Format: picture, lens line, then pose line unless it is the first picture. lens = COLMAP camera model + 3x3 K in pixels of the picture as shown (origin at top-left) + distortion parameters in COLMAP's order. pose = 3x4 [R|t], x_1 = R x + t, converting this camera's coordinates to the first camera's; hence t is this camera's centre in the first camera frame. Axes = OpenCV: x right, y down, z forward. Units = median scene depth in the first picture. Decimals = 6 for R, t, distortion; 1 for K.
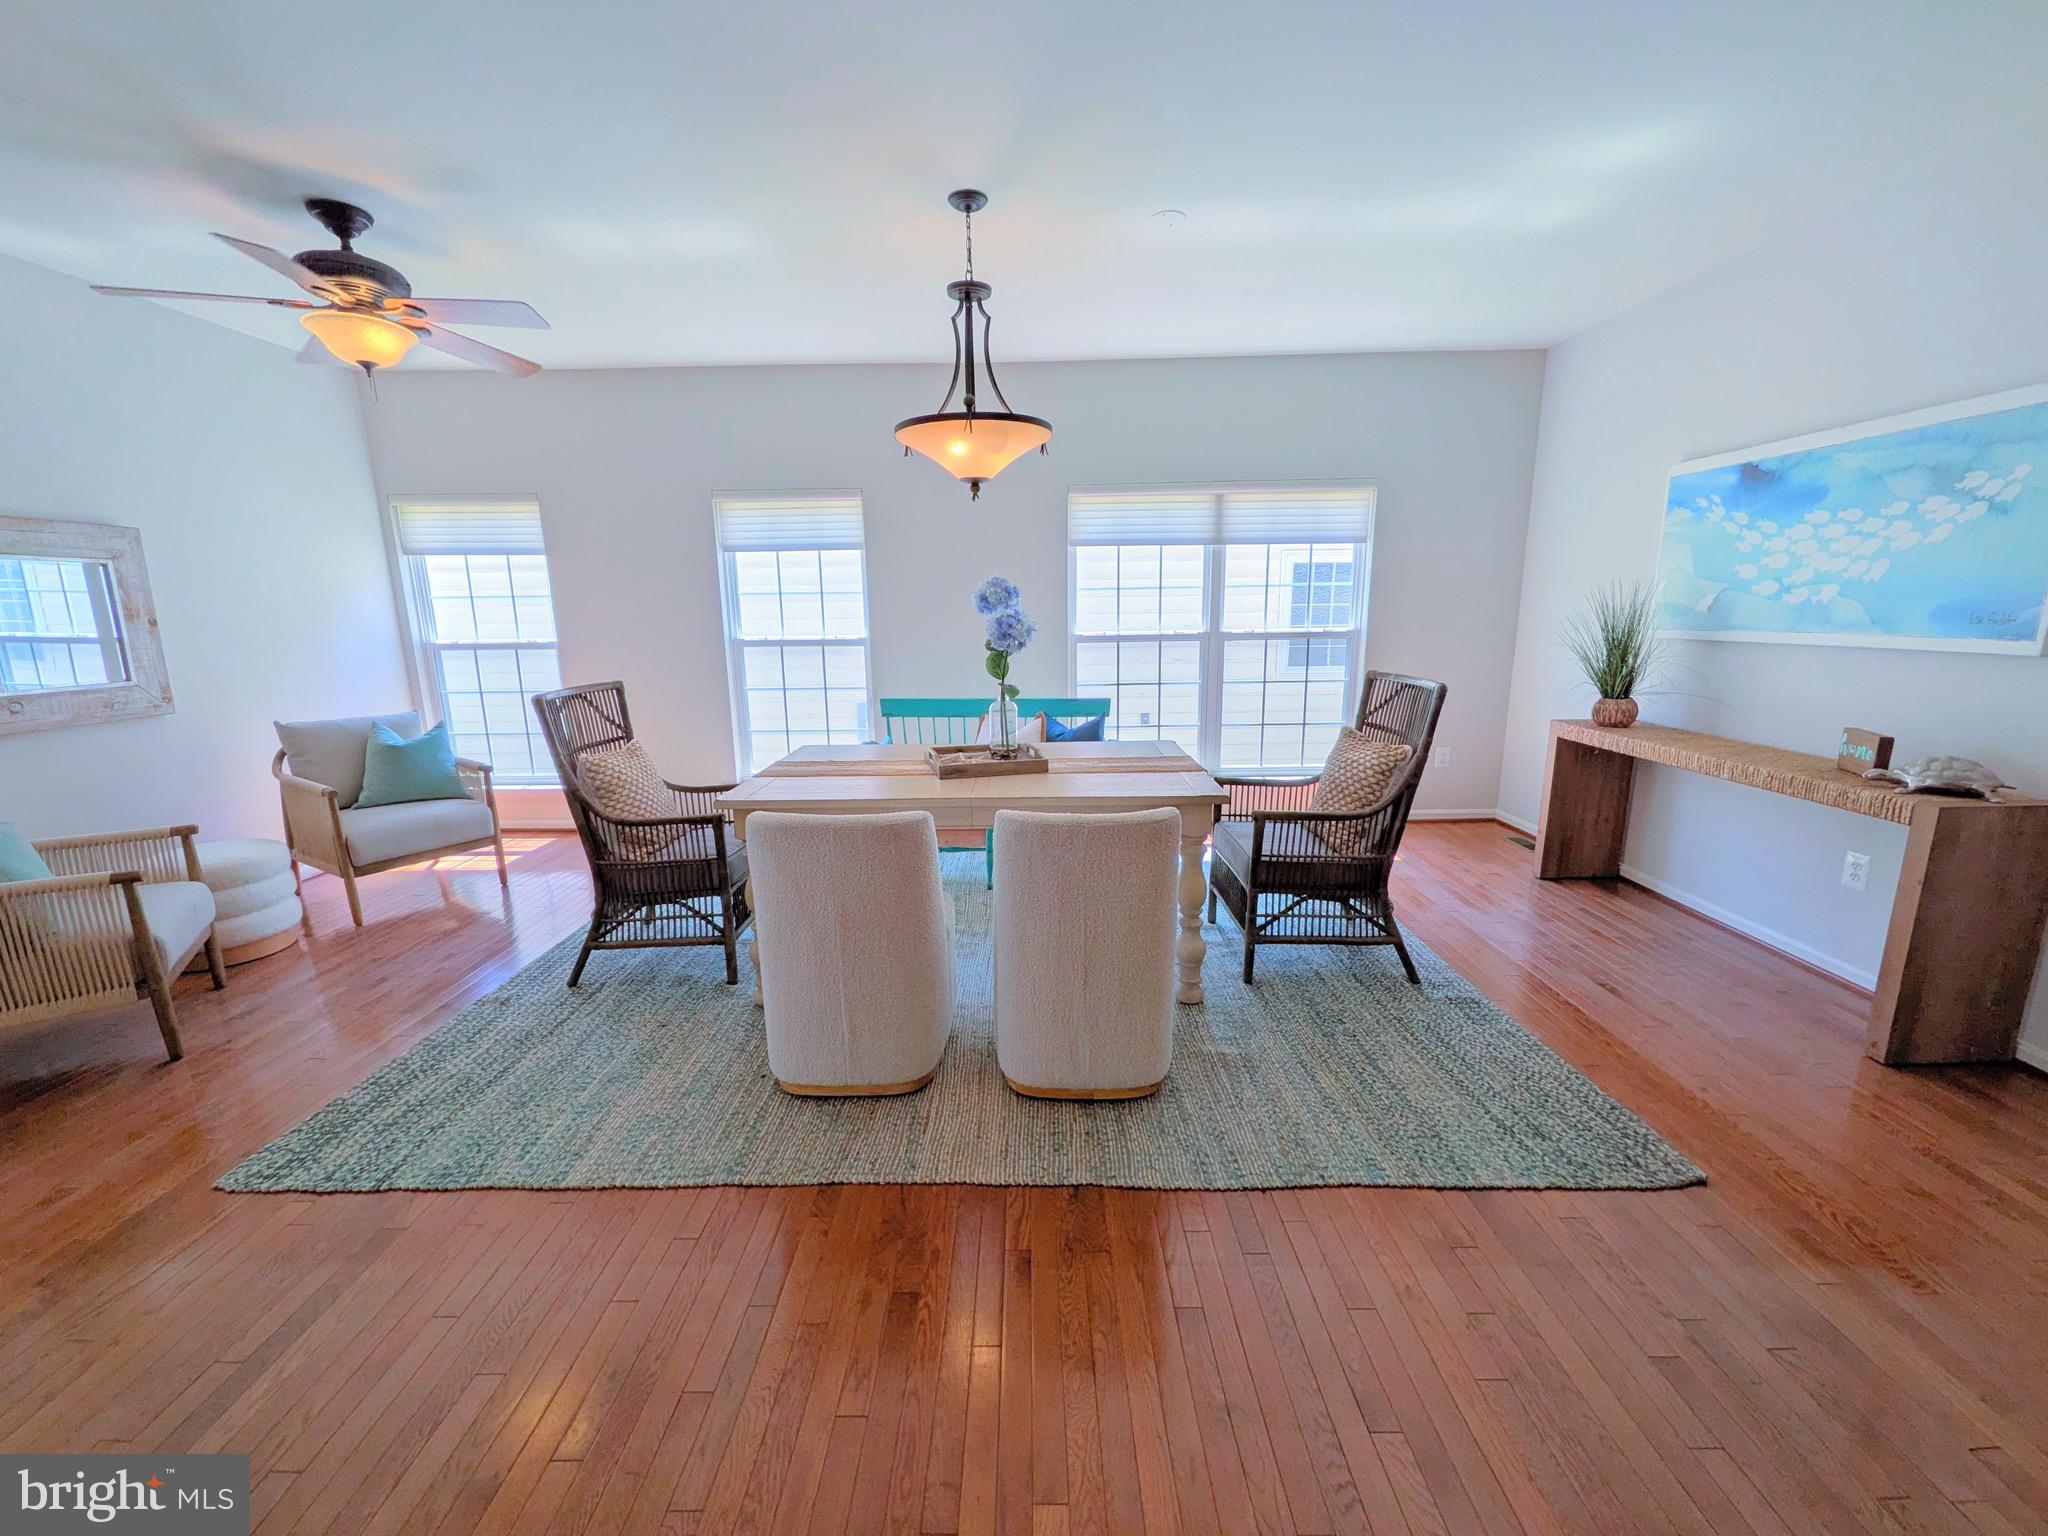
lens RADIAL K [[800.0, 0, 1019.0], [0, 800.0, 768.6], [0, 0, 1]] dist [0.017223, -0.007272]
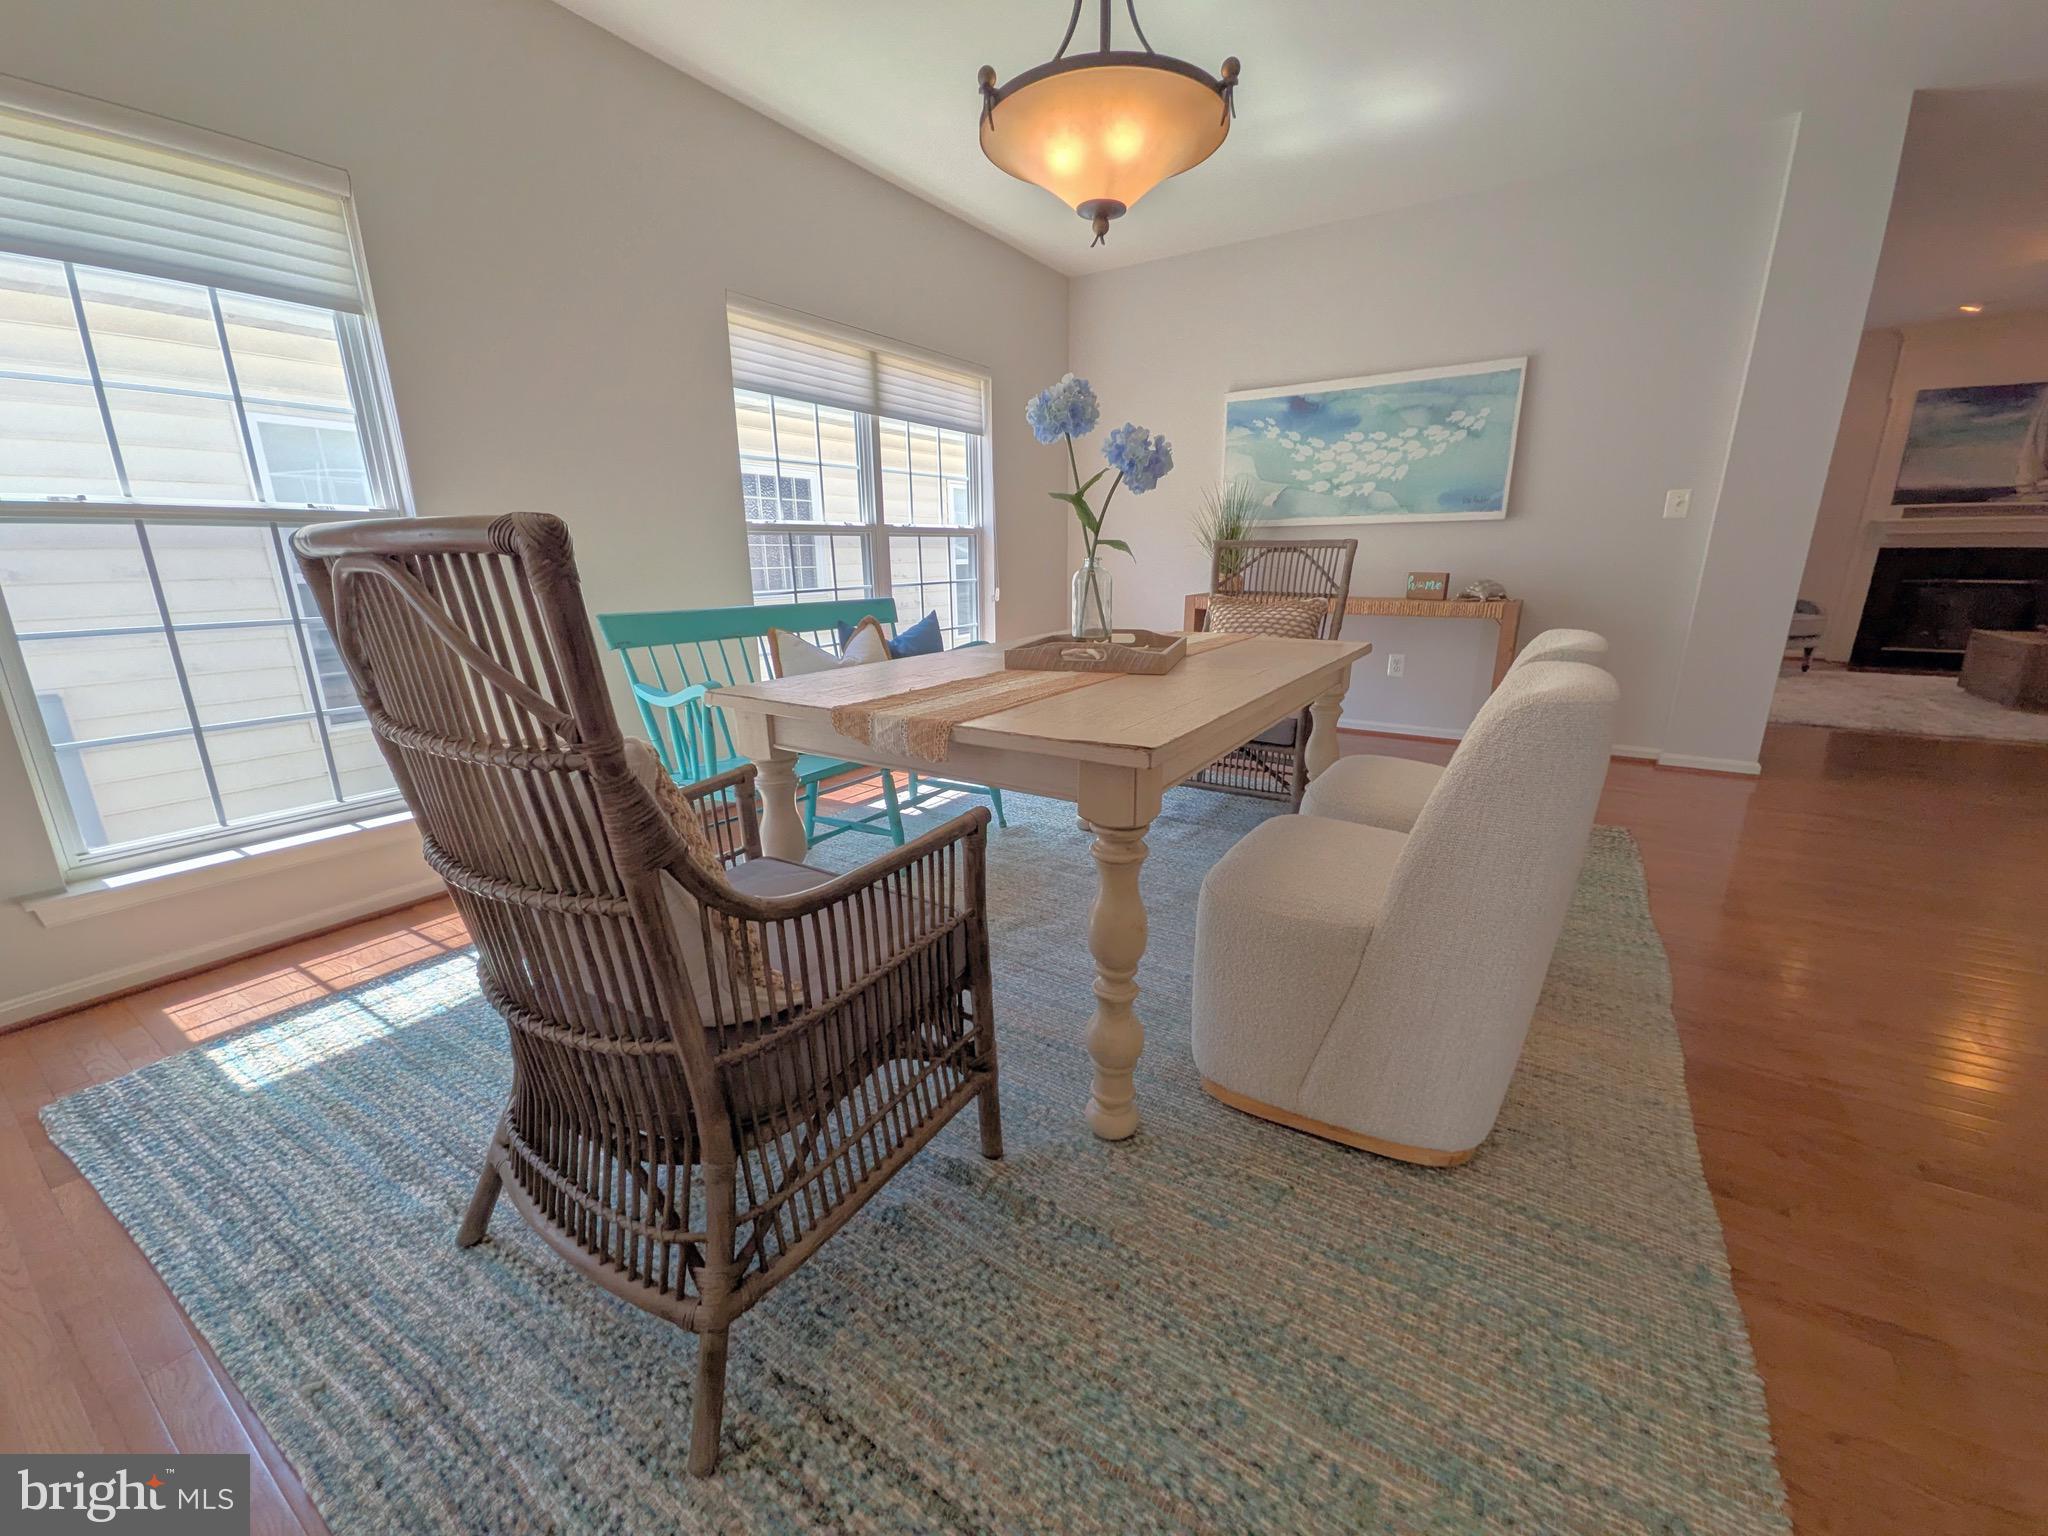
lens RADIAL K [[808.1, 0, 1018.1], [0, 808.1, 768.1], [0, 0, 1]] dist [0.006716, -0.000738]
pose [[0.536562, -0.209663, 0.817400, -0.674509], [0.170580, 0.975594, 0.138267, -0.023895], [-0.826440, 0.065243, 0.559232, 0.680294]]
